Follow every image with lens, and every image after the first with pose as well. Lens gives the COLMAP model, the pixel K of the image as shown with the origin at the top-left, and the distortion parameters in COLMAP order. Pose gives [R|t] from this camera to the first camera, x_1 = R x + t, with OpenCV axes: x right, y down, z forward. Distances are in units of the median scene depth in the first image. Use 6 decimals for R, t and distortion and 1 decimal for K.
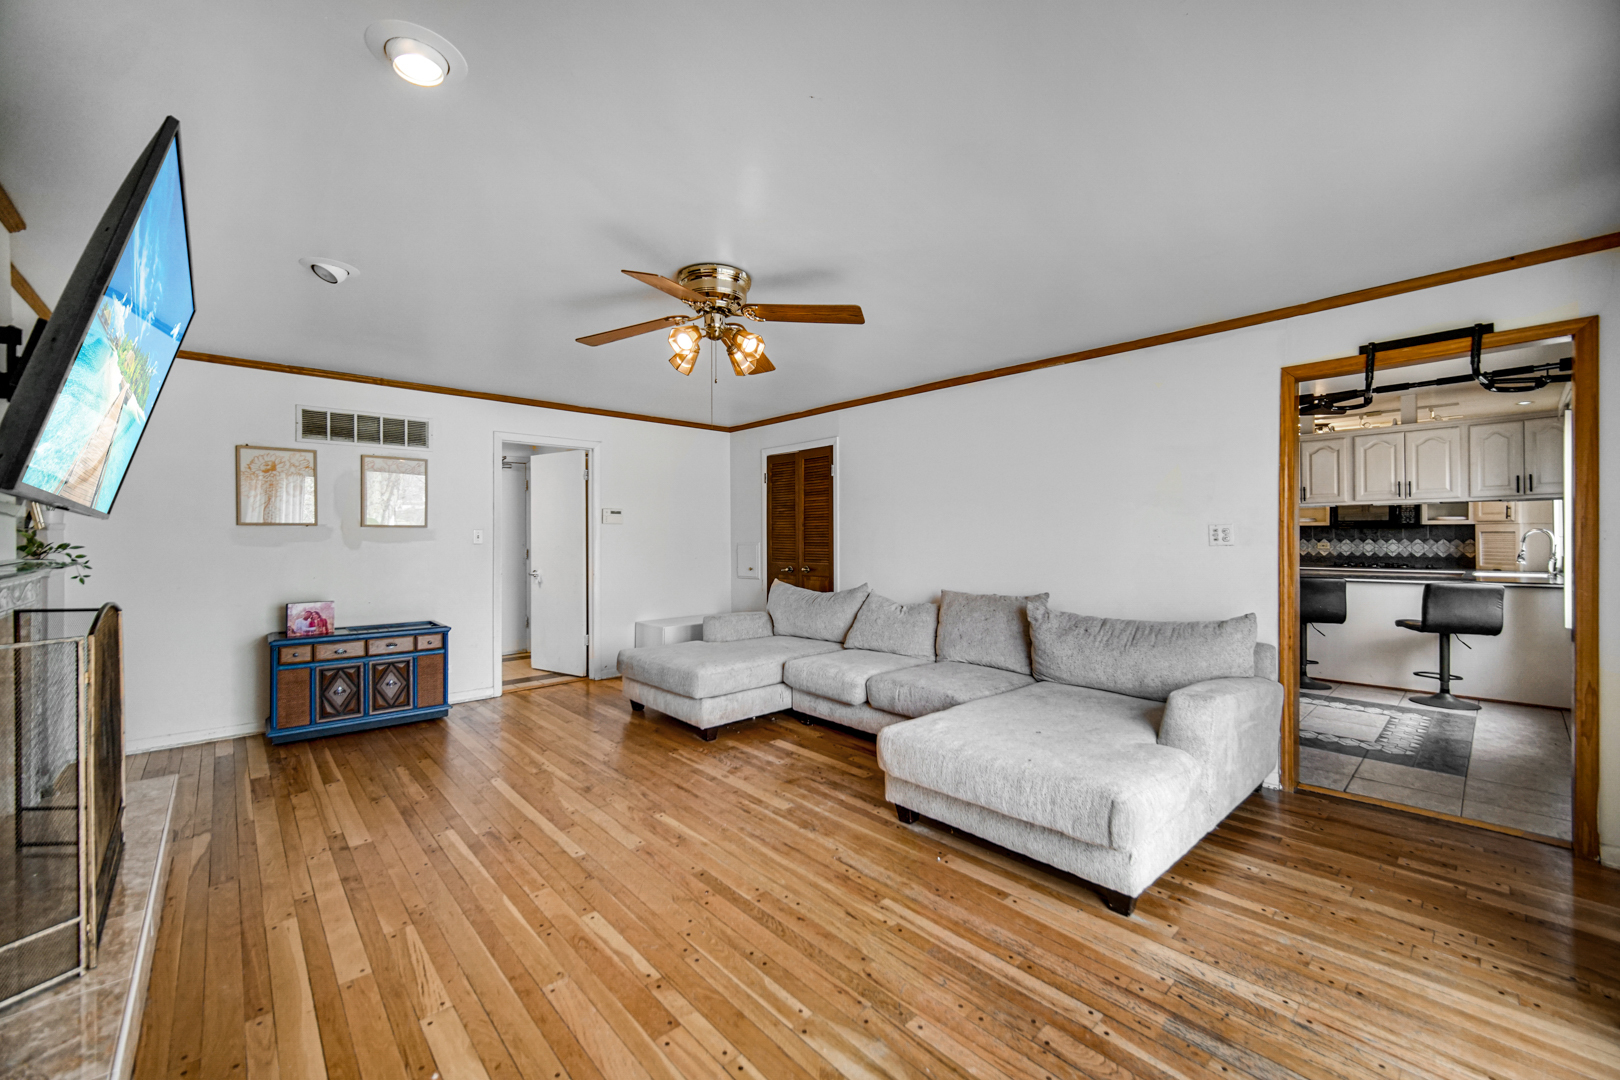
lens RADIAL K [[640.0, 0, 810.2], [0, 640.0, 533.0], [0, 0, 1]] dist [-0.001770, 0.000287]
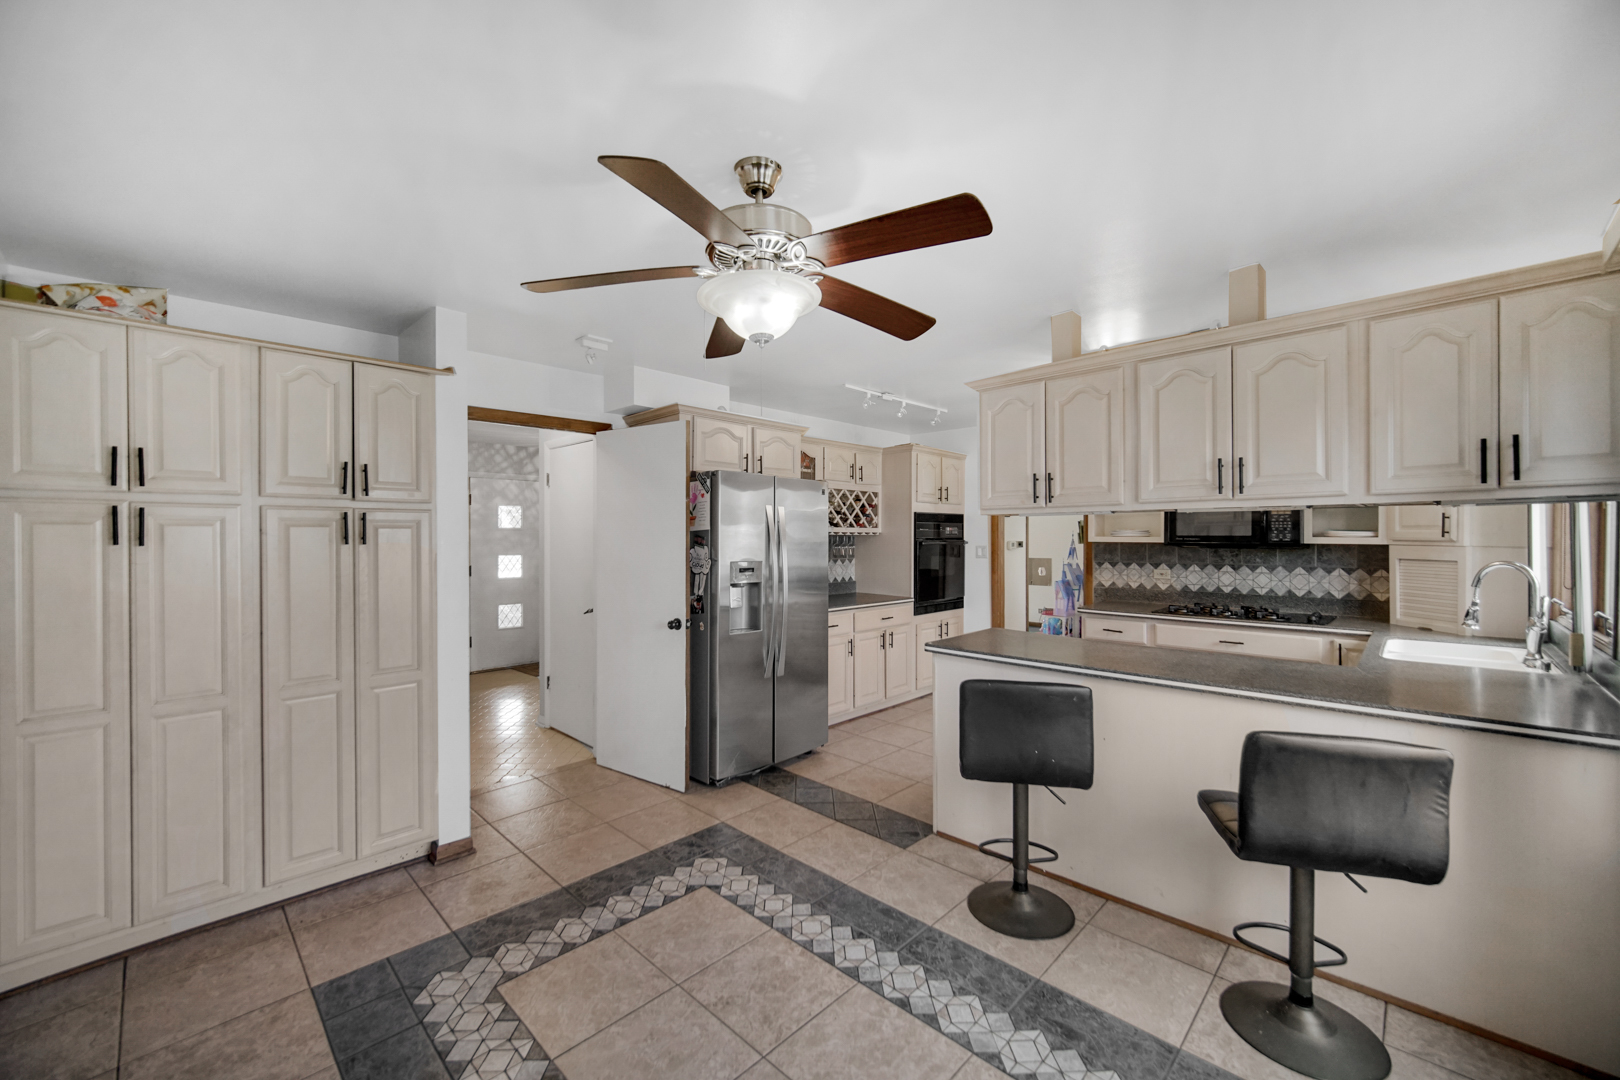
lens RADIAL K [[640.0, 0, 808.2], [0, 640.0, 532.8], [0, 0, 1]] dist [-0.001770, 0.000287]
pose [[0.998237, 0.002710, 0.059287, 0.522476], [-0.002717, 0.999996, 0.000046, -0.024514], [-0.059287, -0.000207, 0.998241, 0.492697]]
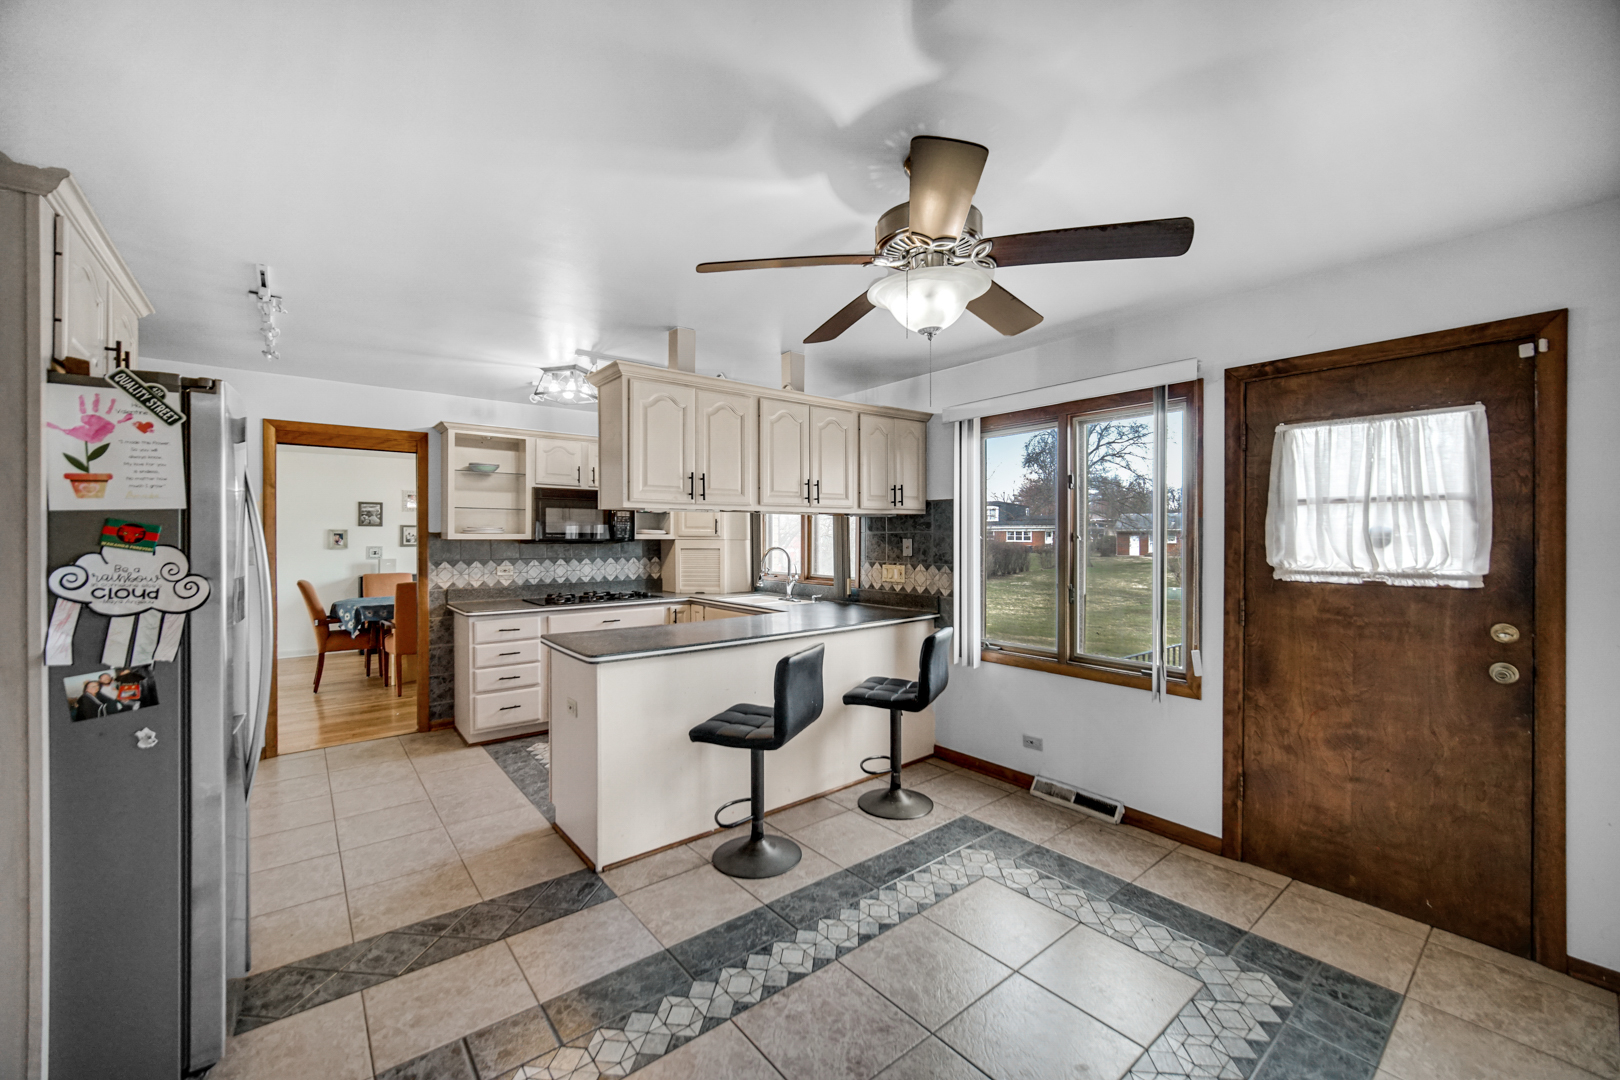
lens RADIAL K [[640.0, 0, 820.3], [0, 640.0, 539.0], [0, 0, 1]] dist [-0.001770, 0.000287]
pose [[0.051253, -0.000493, 0.998686, 0.226834], [-0.005486, 0.999985, 0.000775, -0.017201], [-0.998671, -0.005519, 0.051249, 0.813738]]
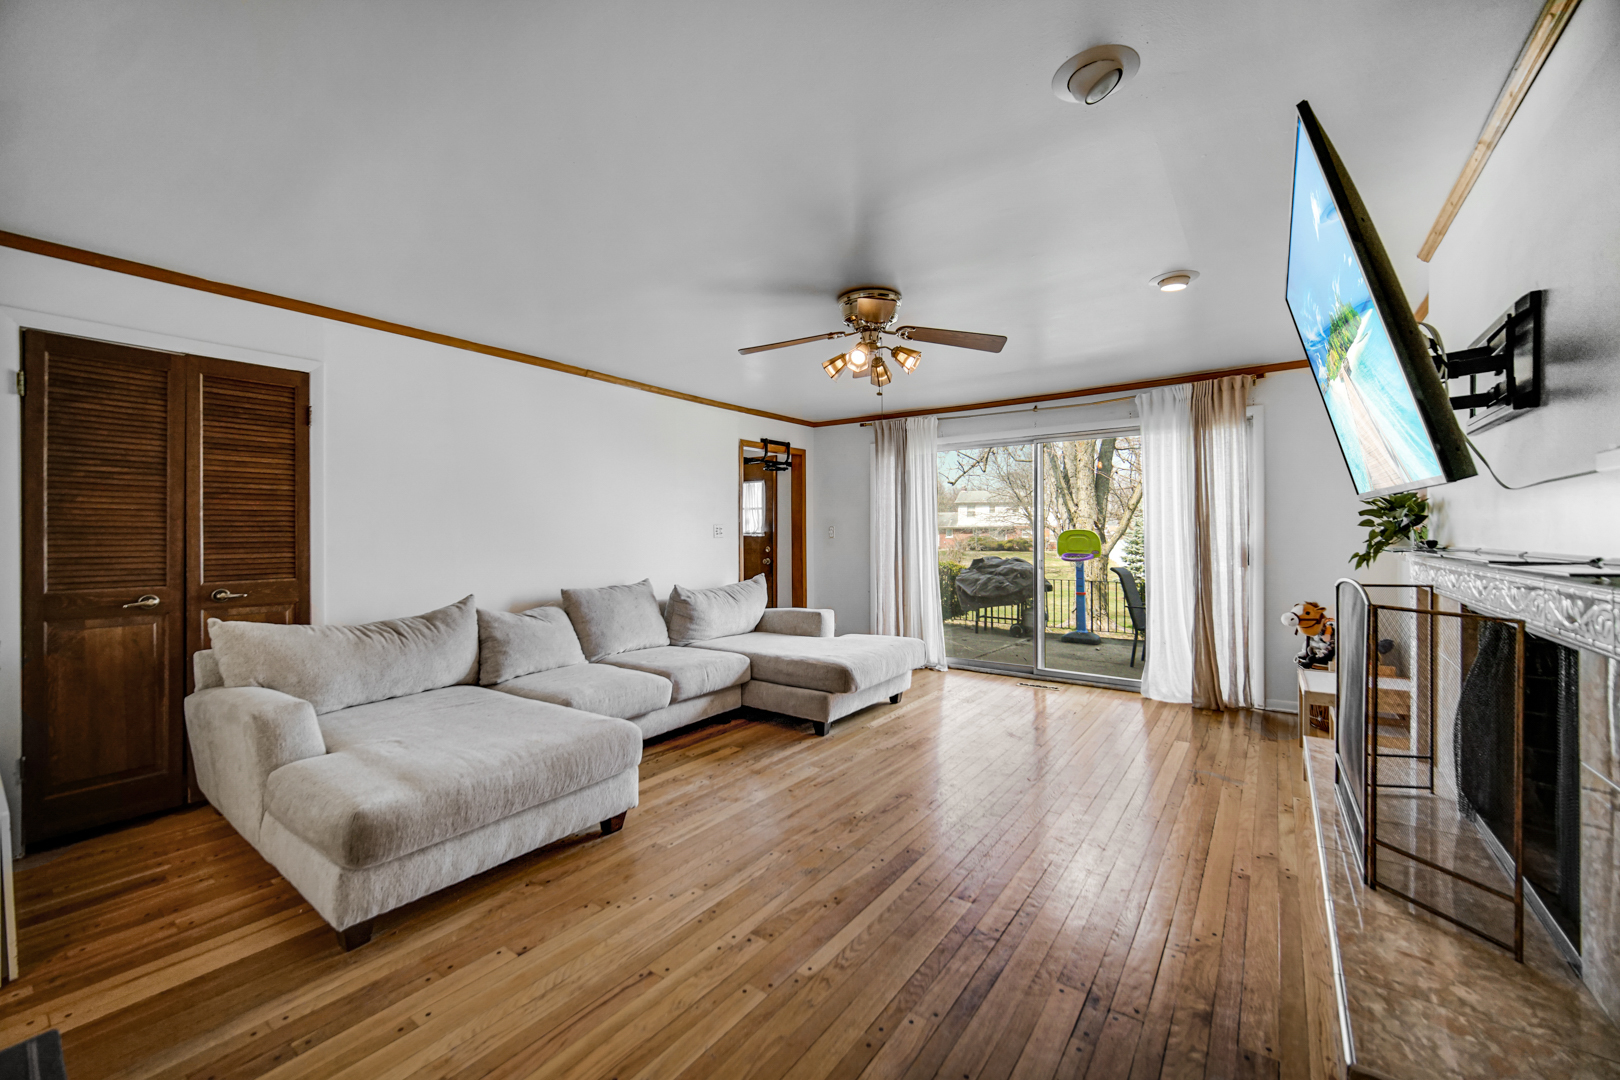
lens RADIAL K [[640.0, 0, 812.9], [0, 640.0, 534.3], [0, 0, 1]] dist [-0.001770, 0.000287]
pose [[-0.198952, -0.000350, 0.980009, -1.022757], [-0.005066, 0.999987, -0.000671, 0.011944], [-0.979996, -0.005099, -0.198951, 1.098020]]
